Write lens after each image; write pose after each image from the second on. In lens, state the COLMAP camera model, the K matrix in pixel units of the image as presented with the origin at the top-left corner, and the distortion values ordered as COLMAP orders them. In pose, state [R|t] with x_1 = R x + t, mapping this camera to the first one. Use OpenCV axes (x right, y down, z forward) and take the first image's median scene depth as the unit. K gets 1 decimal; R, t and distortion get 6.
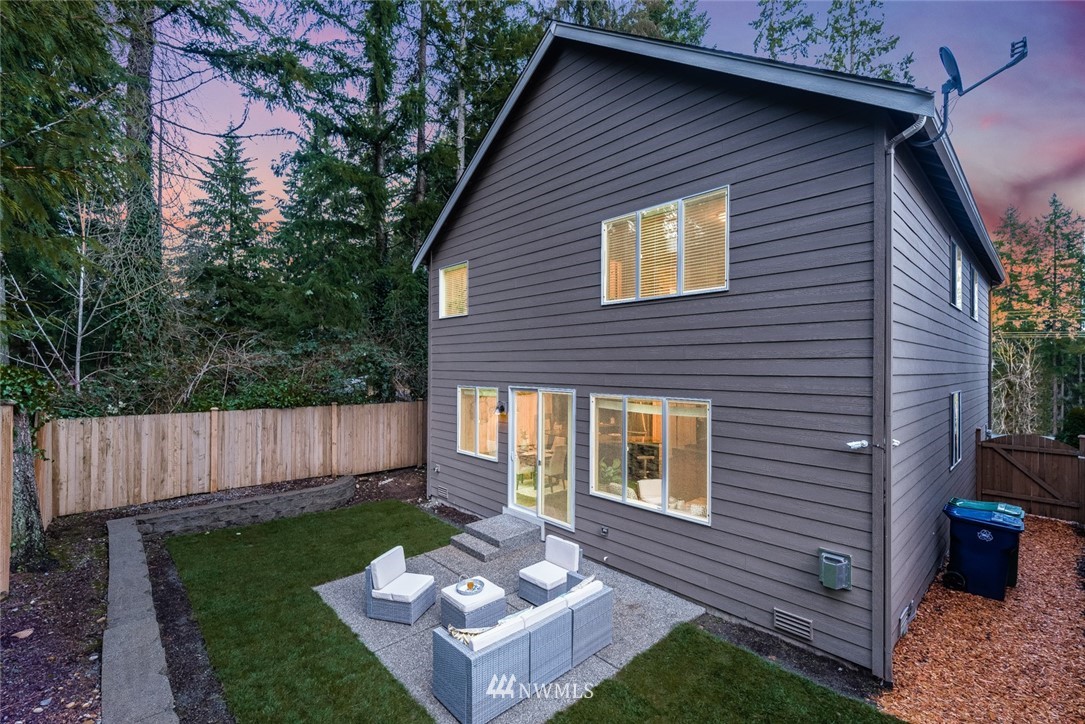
lens RADIAL K [[471.7, 0, 544.0], [0, 471.7, 362.6], [0, 0, 1]] dist [-0.002167, -0.000845]
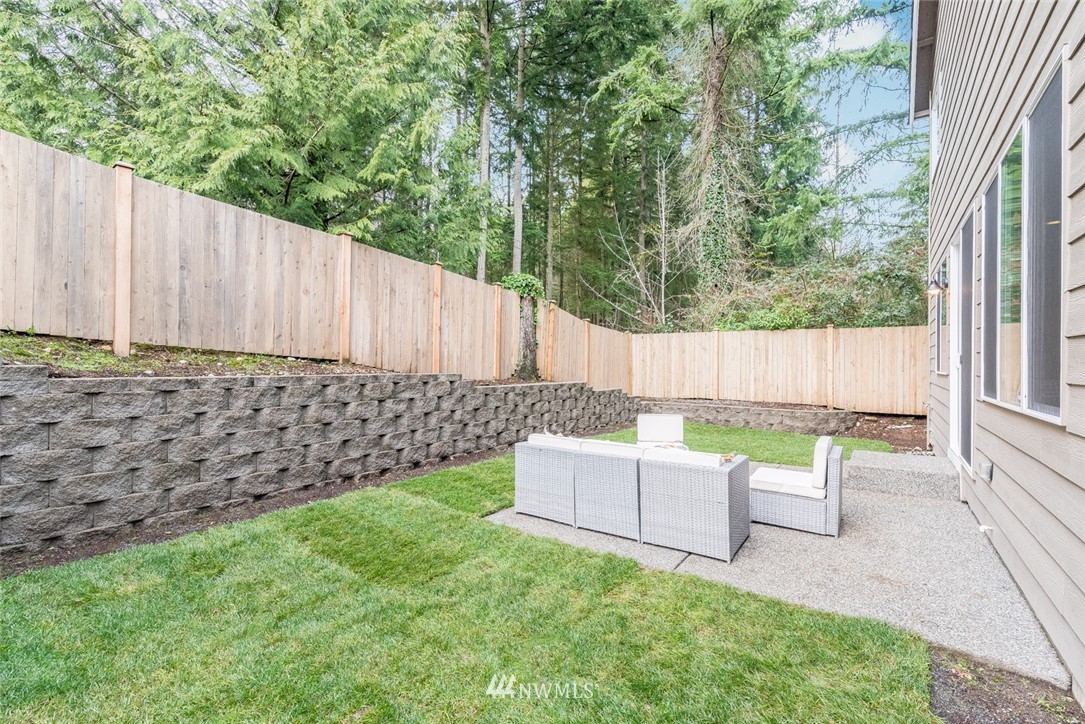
lens RADIAL K [[471.7, 0, 542.8], [0, 471.7, 361.8], [0, 0, 1]] dist [-0.002167, -0.000845]
pose [[0.183528, -0.006995, -0.982990, 0.355905], [-0.002599, 0.999968, -0.007601, 0.177411], [0.983011, 0.003950, 0.183503, 0.333215]]
